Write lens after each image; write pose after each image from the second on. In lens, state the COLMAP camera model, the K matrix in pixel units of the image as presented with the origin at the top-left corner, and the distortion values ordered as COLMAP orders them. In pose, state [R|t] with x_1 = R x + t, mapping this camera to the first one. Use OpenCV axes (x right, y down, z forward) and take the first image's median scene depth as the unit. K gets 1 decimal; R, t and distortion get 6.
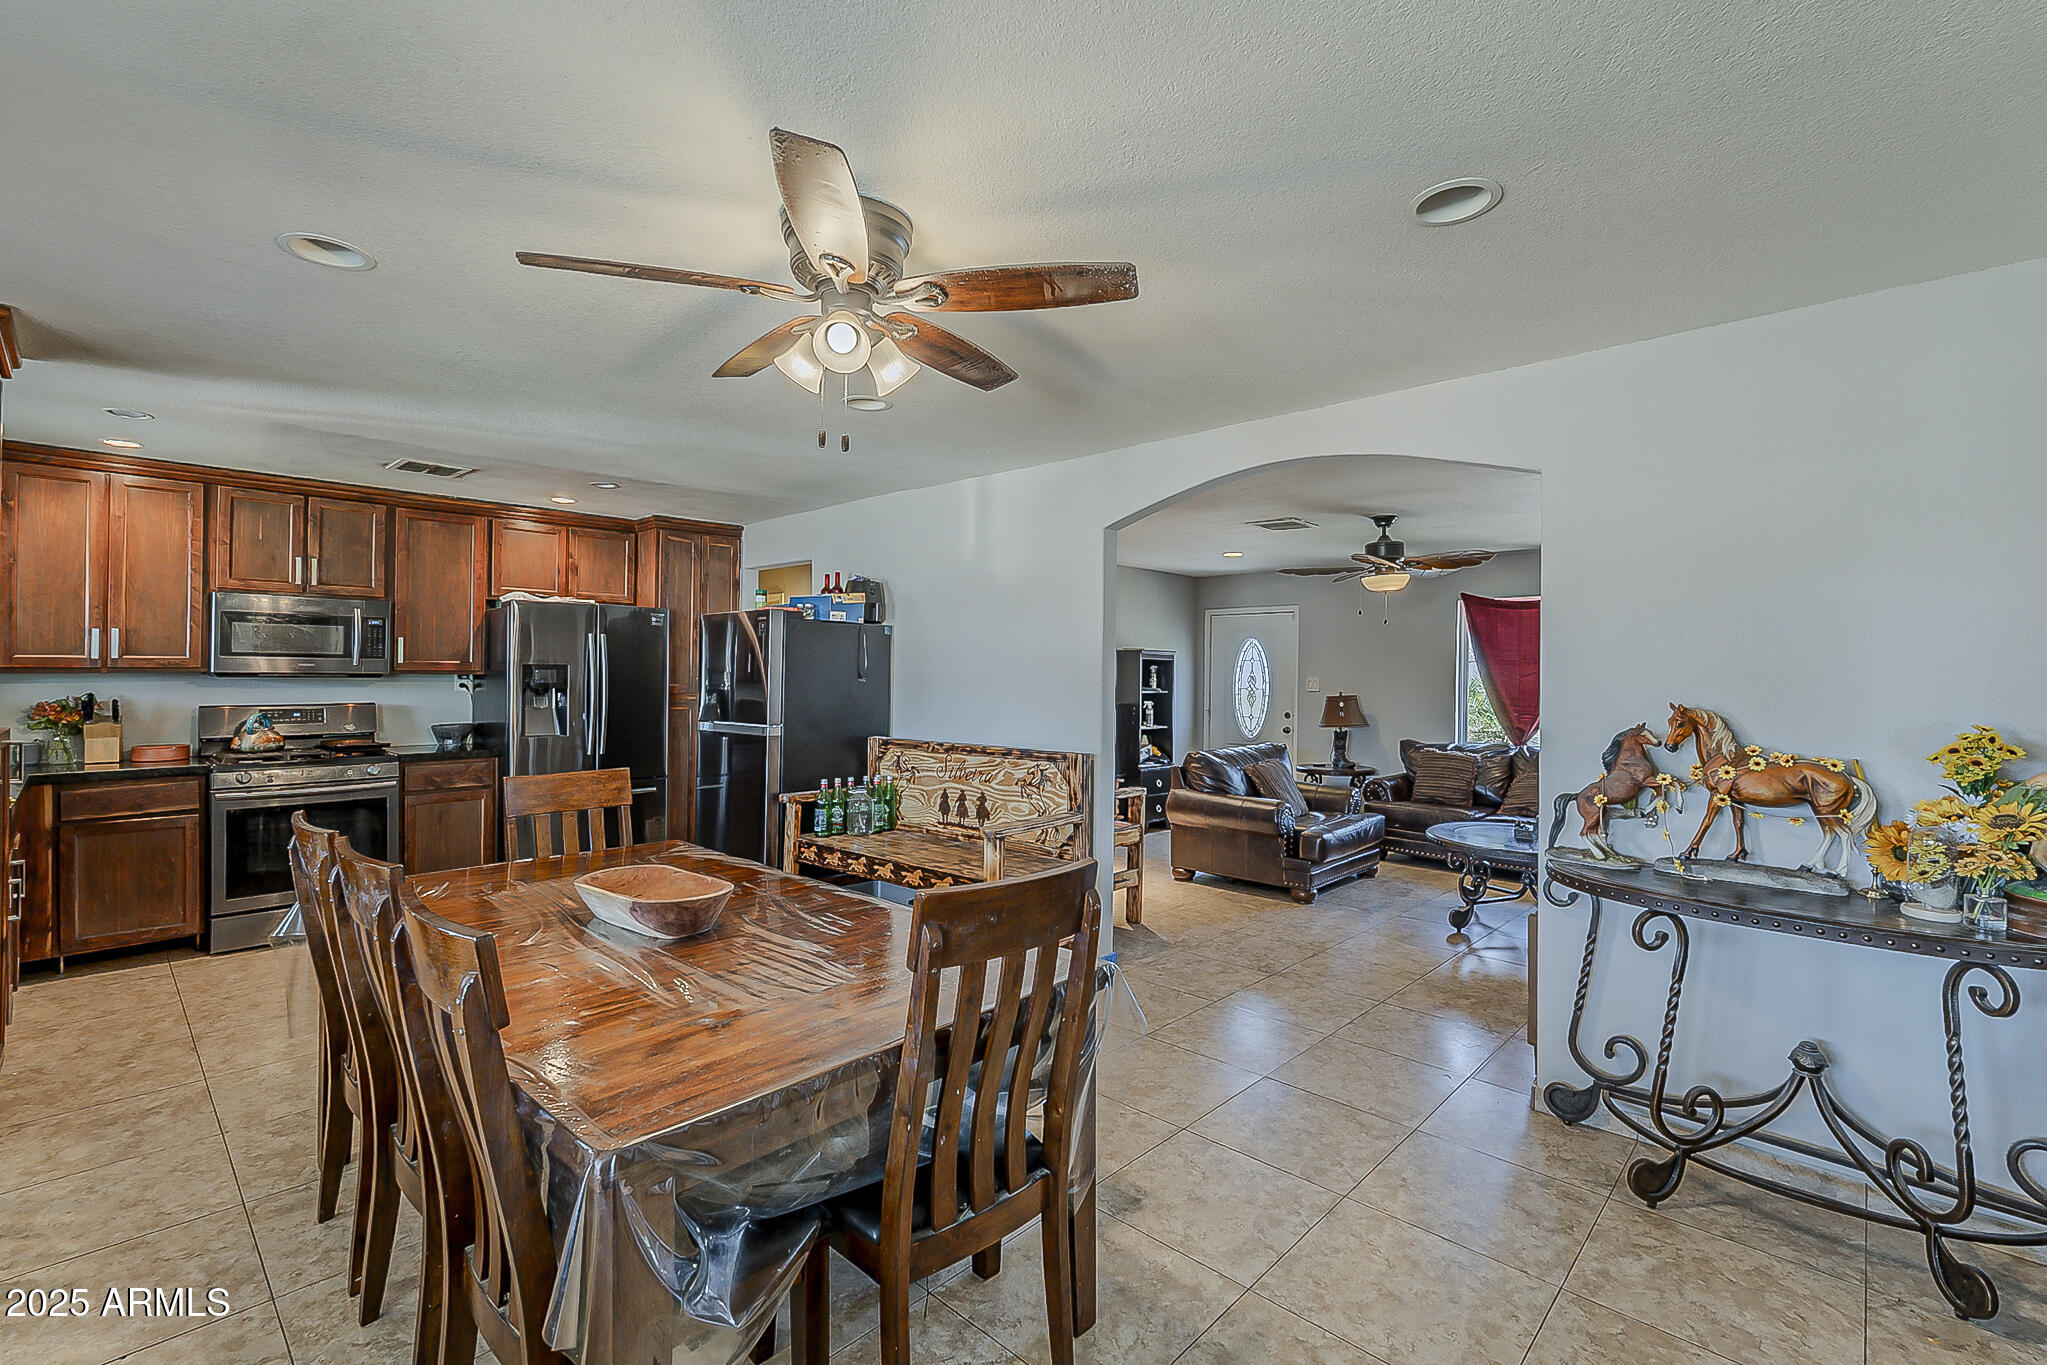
lens RADIAL K [[902.1, 0, 1020.1], [0, 902.1, 663.0], [0, 0, 1]] dist [-0.004753, 0.000824]
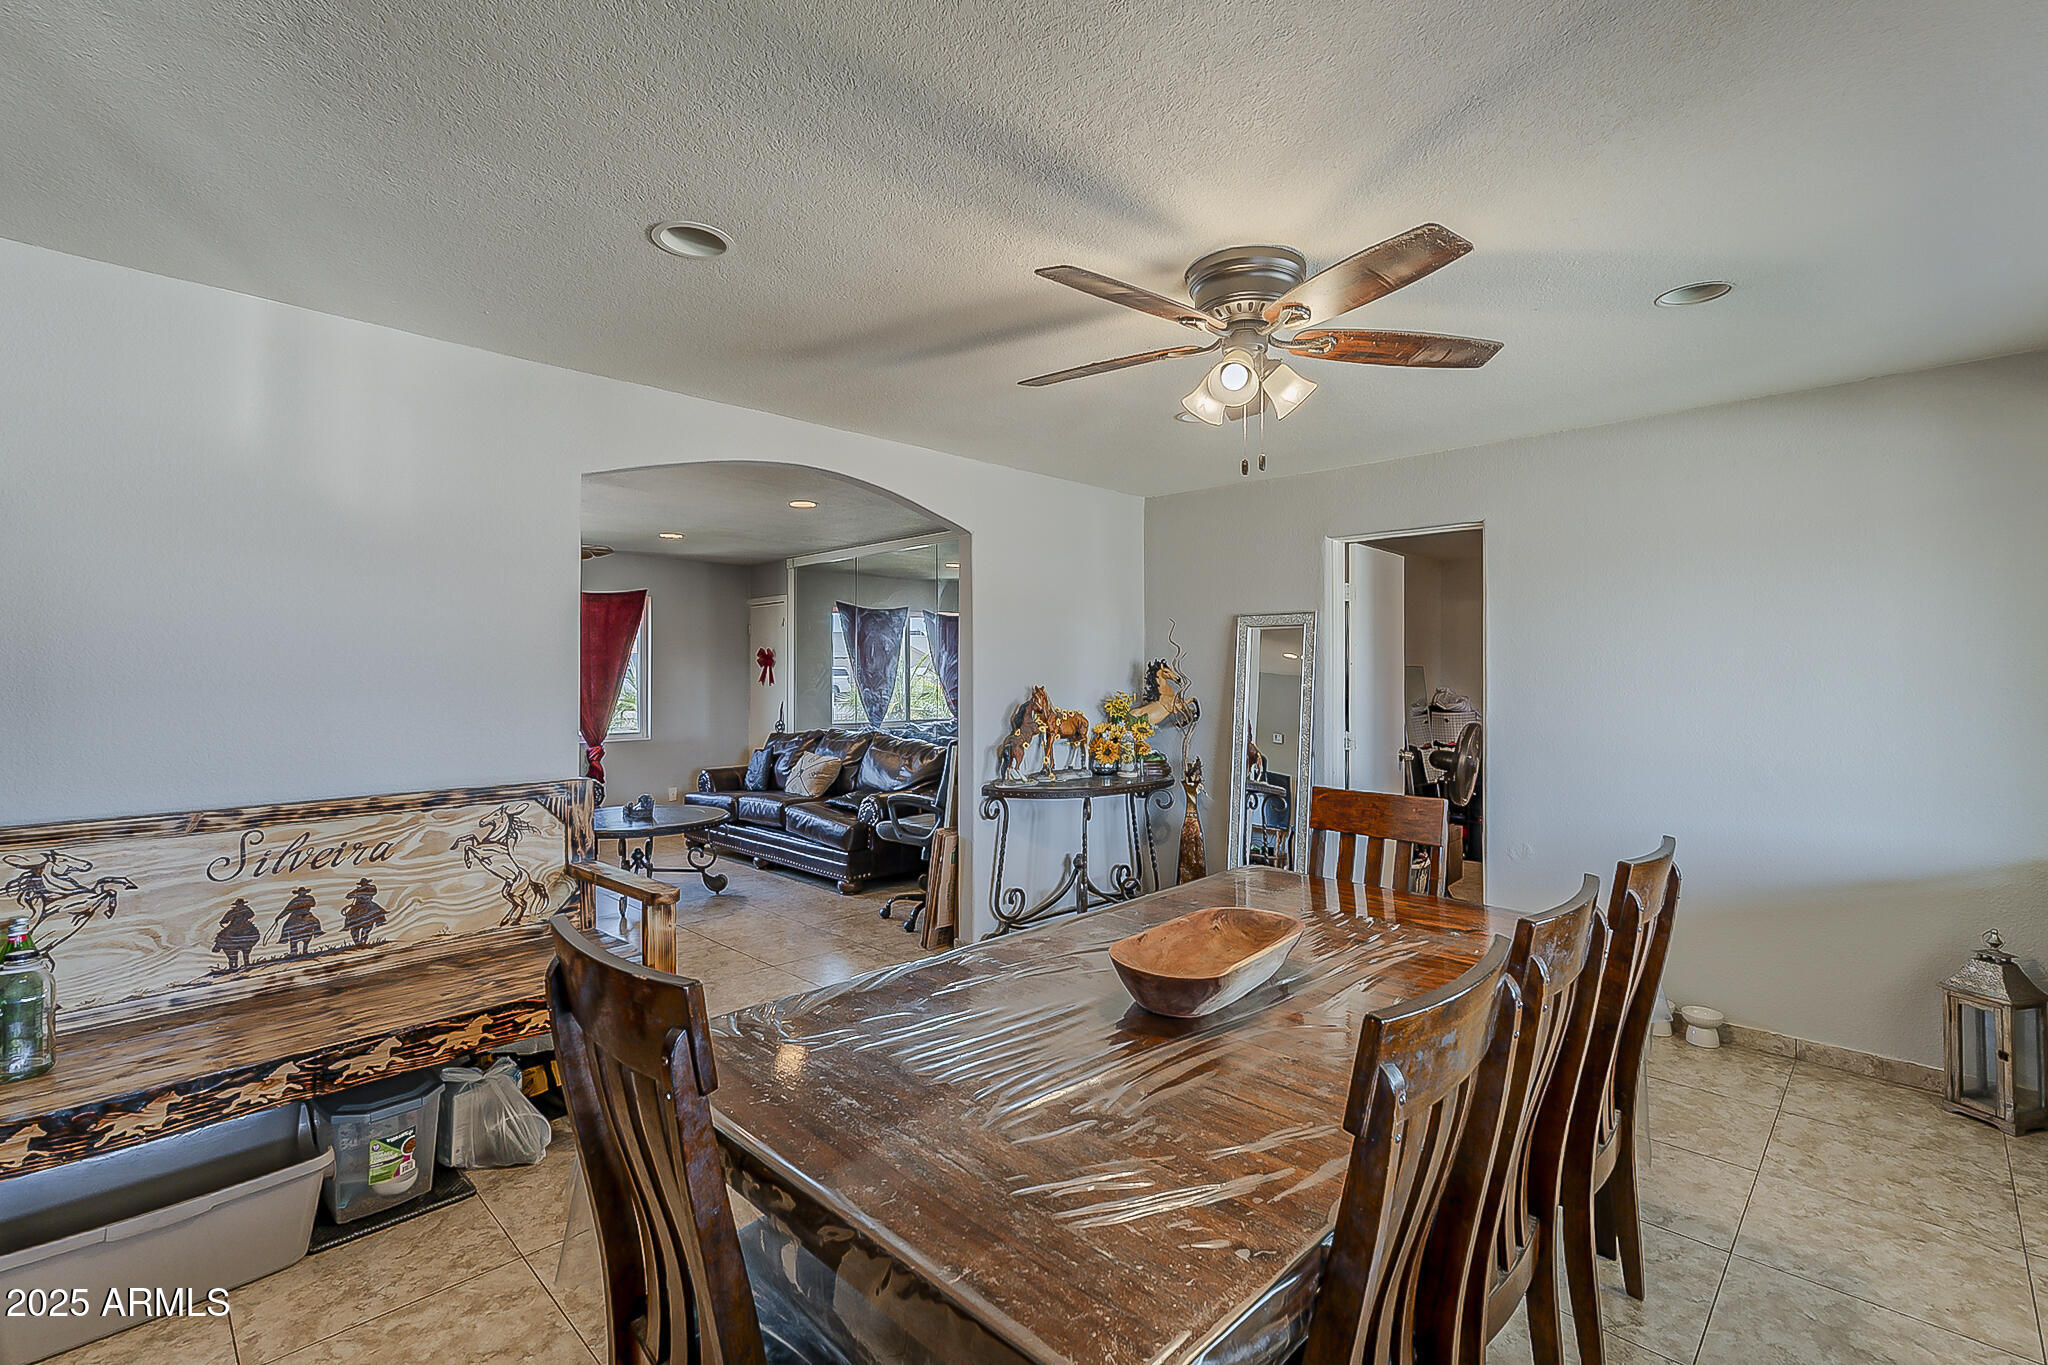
lens RADIAL K [[902.6, 0, 1030.8], [0, 902.6, 668.0], [0, 0, 1]] dist [-0.004753, 0.000824]
pose [[0.015943, 0.003327, 0.999867, -0.598188], [-0.007758, 0.999965, -0.003204, 0.009333], [-0.999843, -0.007706, 0.015968, 0.576244]]
